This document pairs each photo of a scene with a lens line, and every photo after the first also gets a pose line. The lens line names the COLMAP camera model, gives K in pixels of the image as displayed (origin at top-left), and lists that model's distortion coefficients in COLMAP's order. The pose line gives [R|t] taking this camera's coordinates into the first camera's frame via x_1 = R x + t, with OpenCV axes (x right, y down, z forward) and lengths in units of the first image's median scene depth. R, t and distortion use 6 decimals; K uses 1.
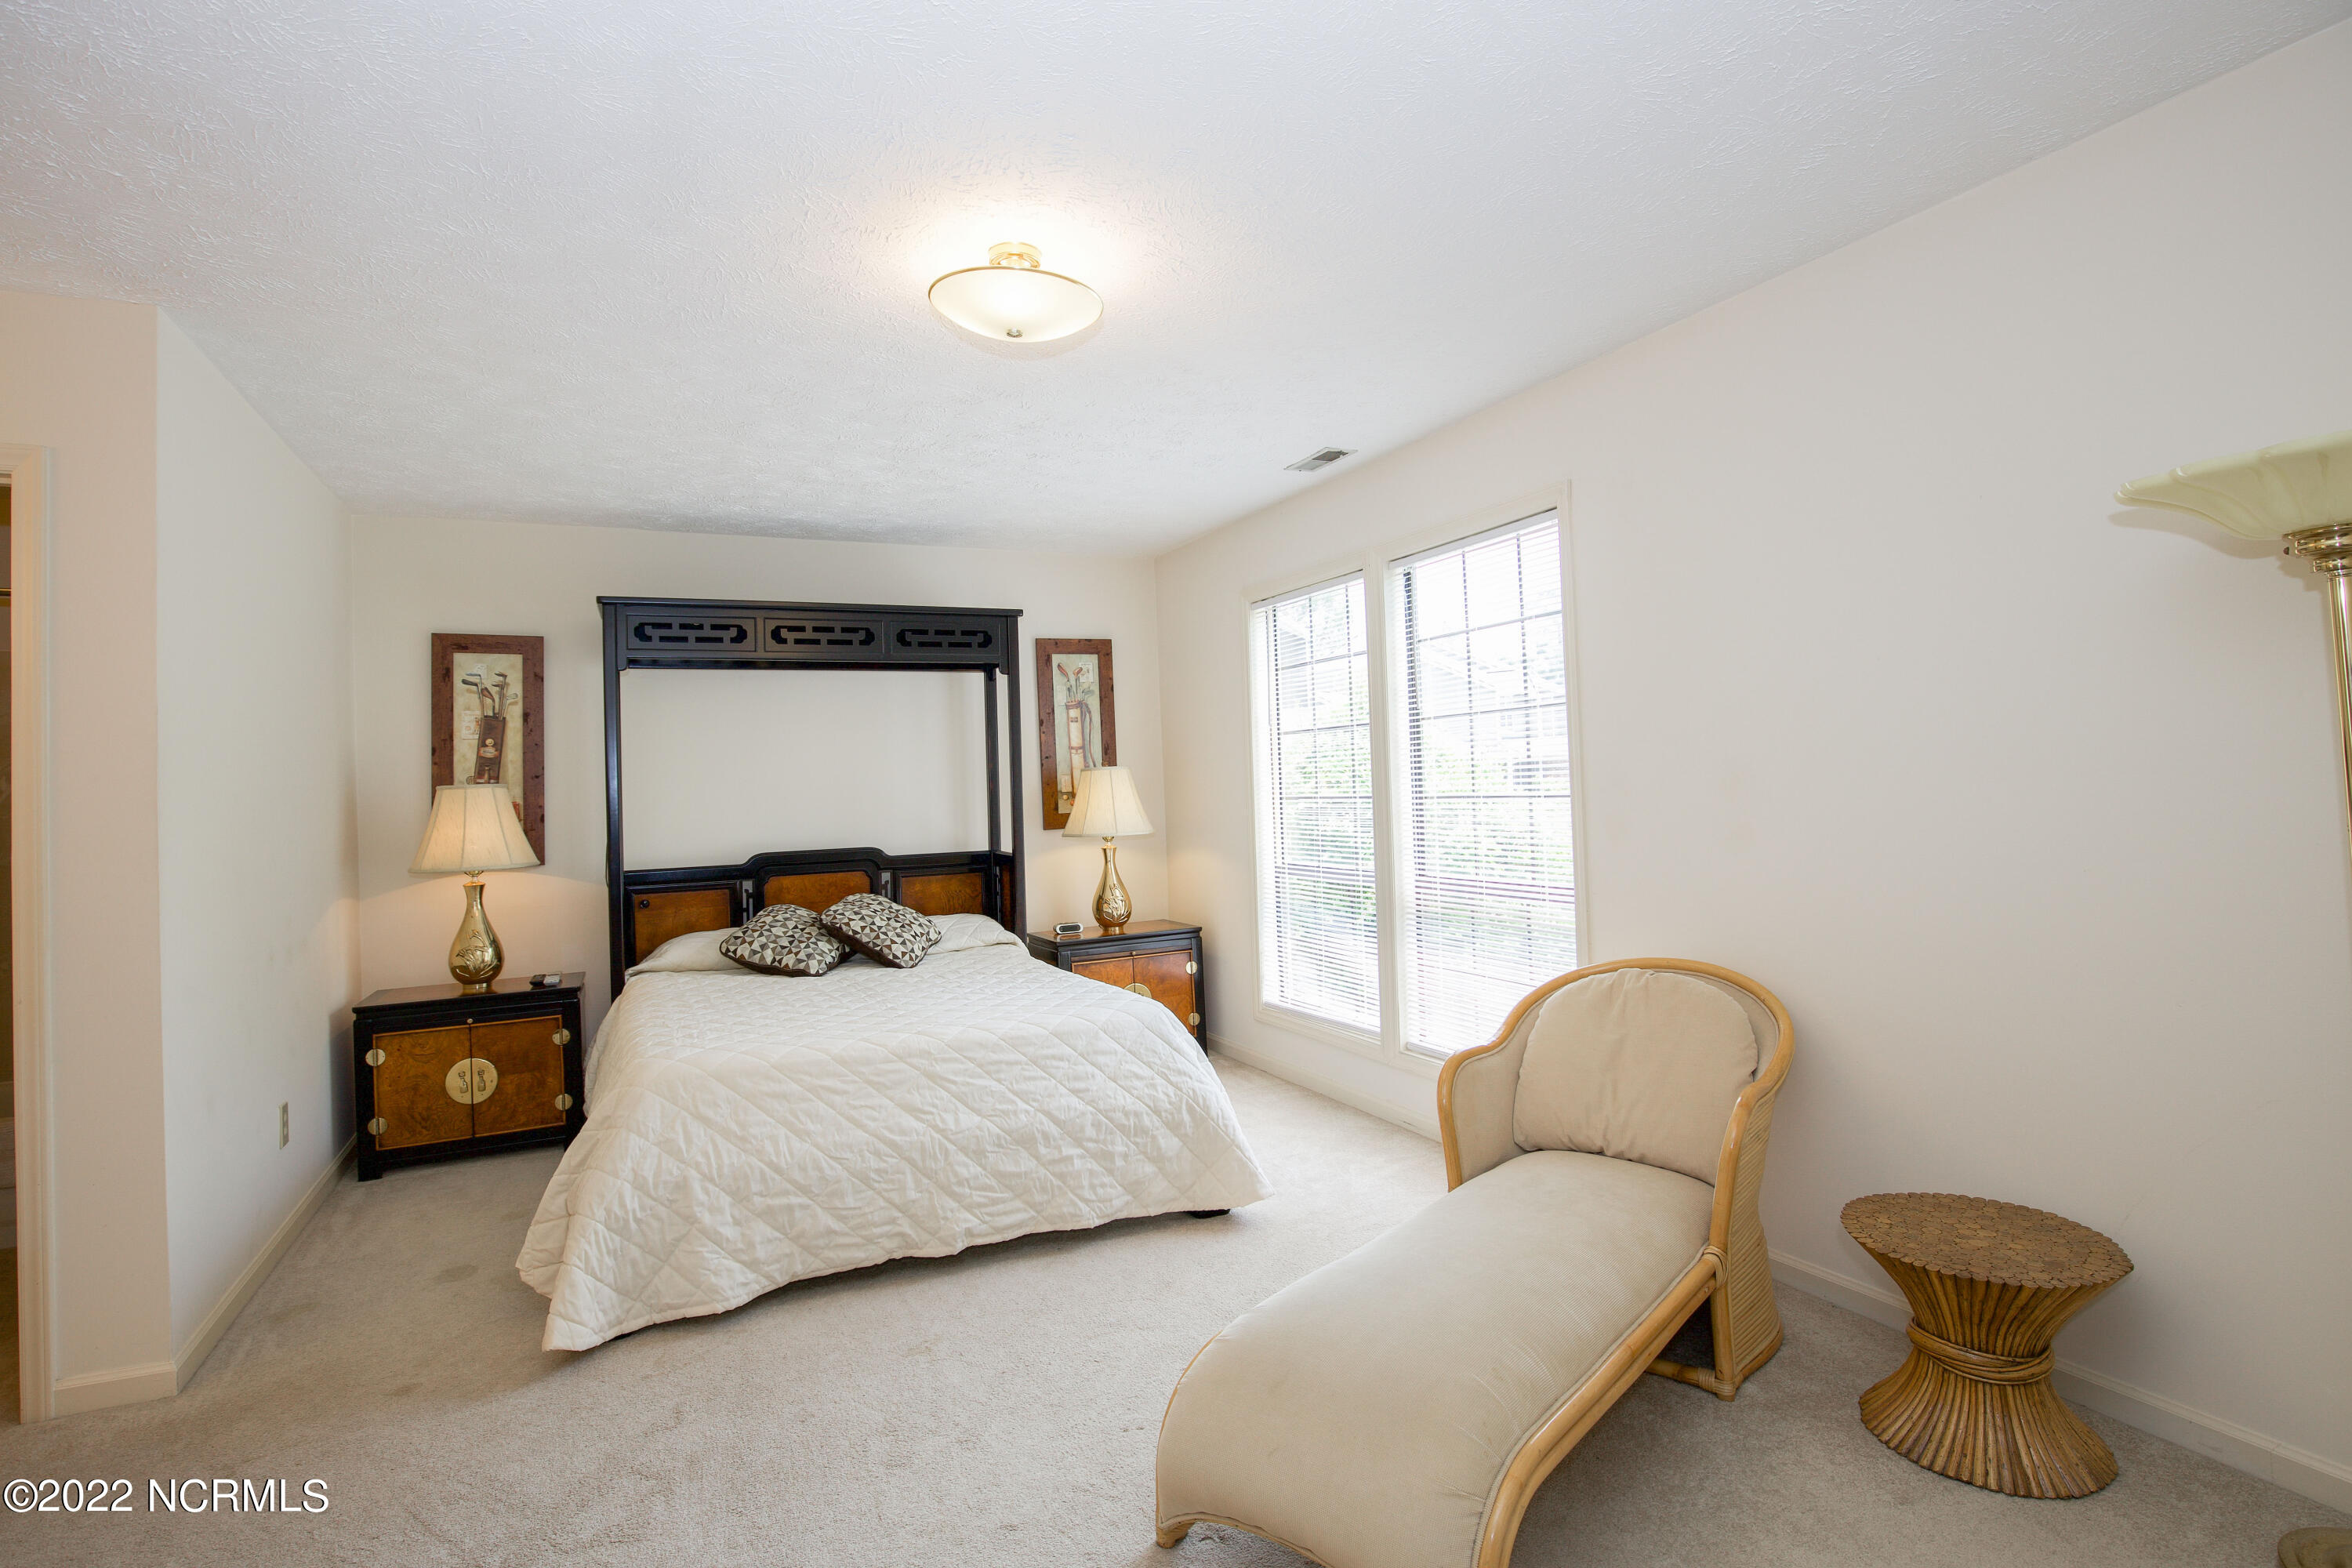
lens RADIAL K [[1127.4, 0, 1161.9], [0, 1127.4, 793.4], [0, 0, 1]] dist [-0.031780, 0.001271]
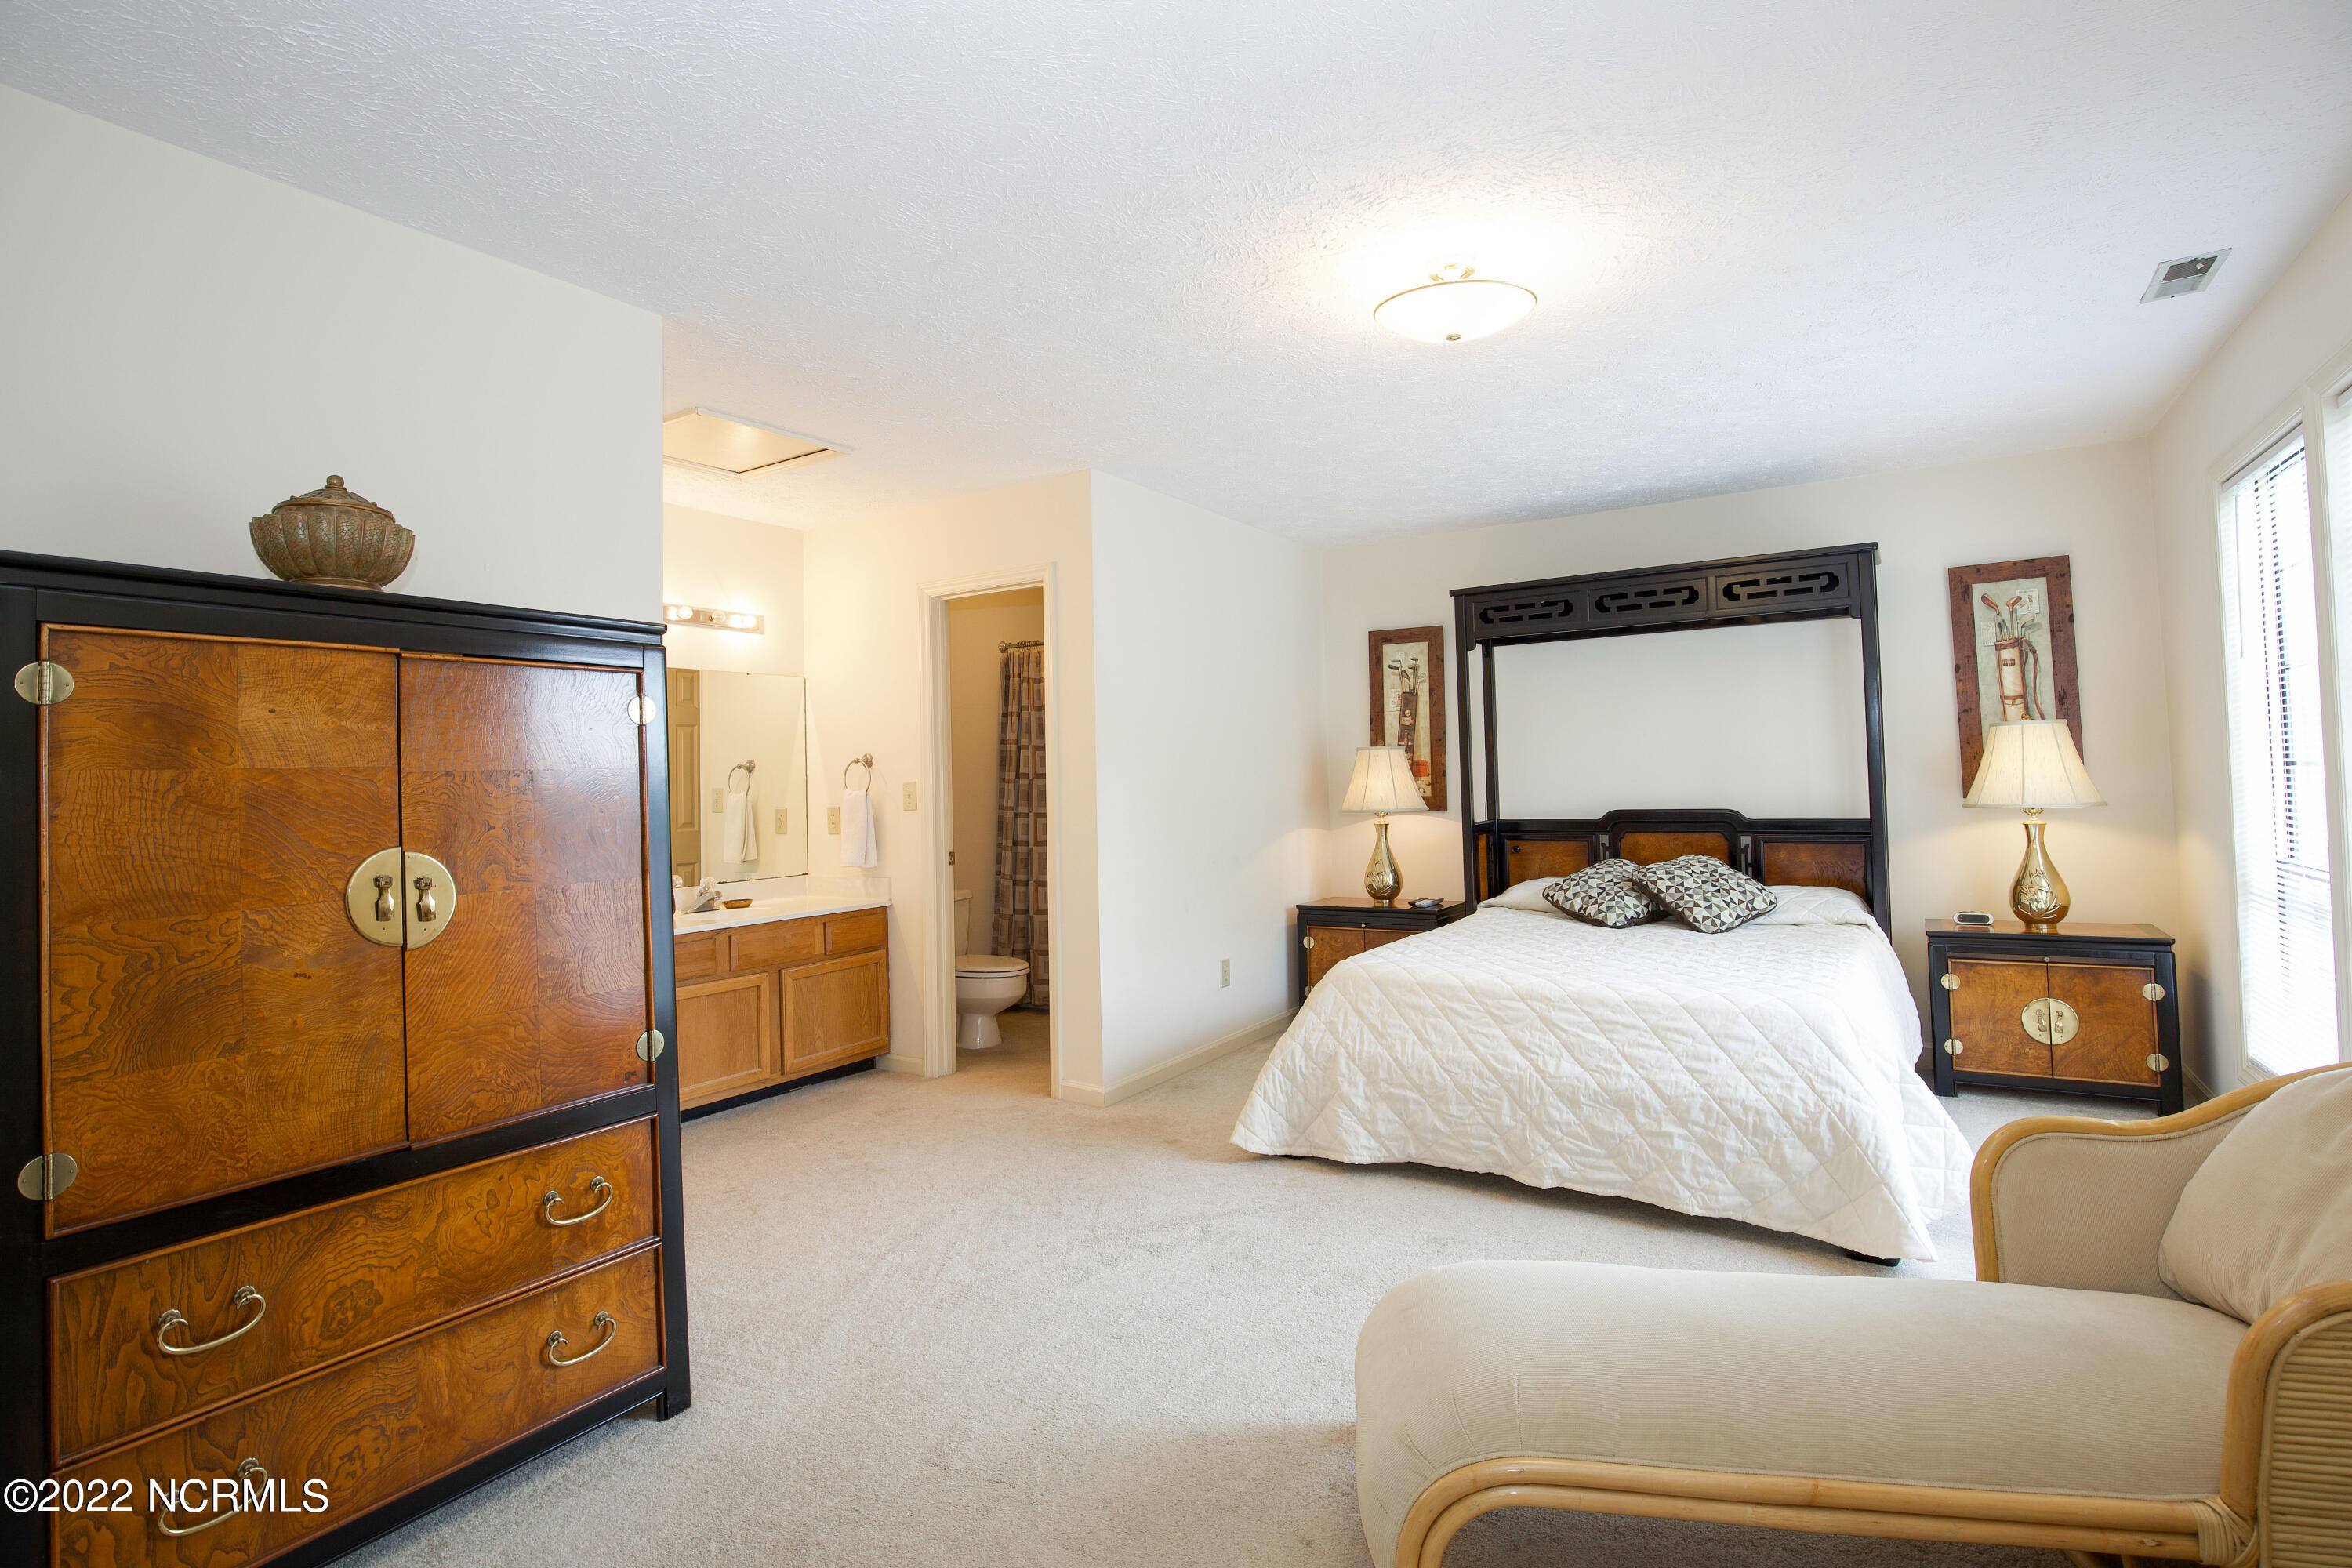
lens RADIAL K [[1123.0, 0, 1170.5], [0, 1123.0, 775.3], [0, 0, 1]] dist [-0.031652, 0.000219]
pose [[0.527077, 0.018744, -0.849611, 0.379365], [0.001136, 0.999740, 0.022762, -0.004641], [0.849817, -0.012963, 0.526918, 0.105246]]
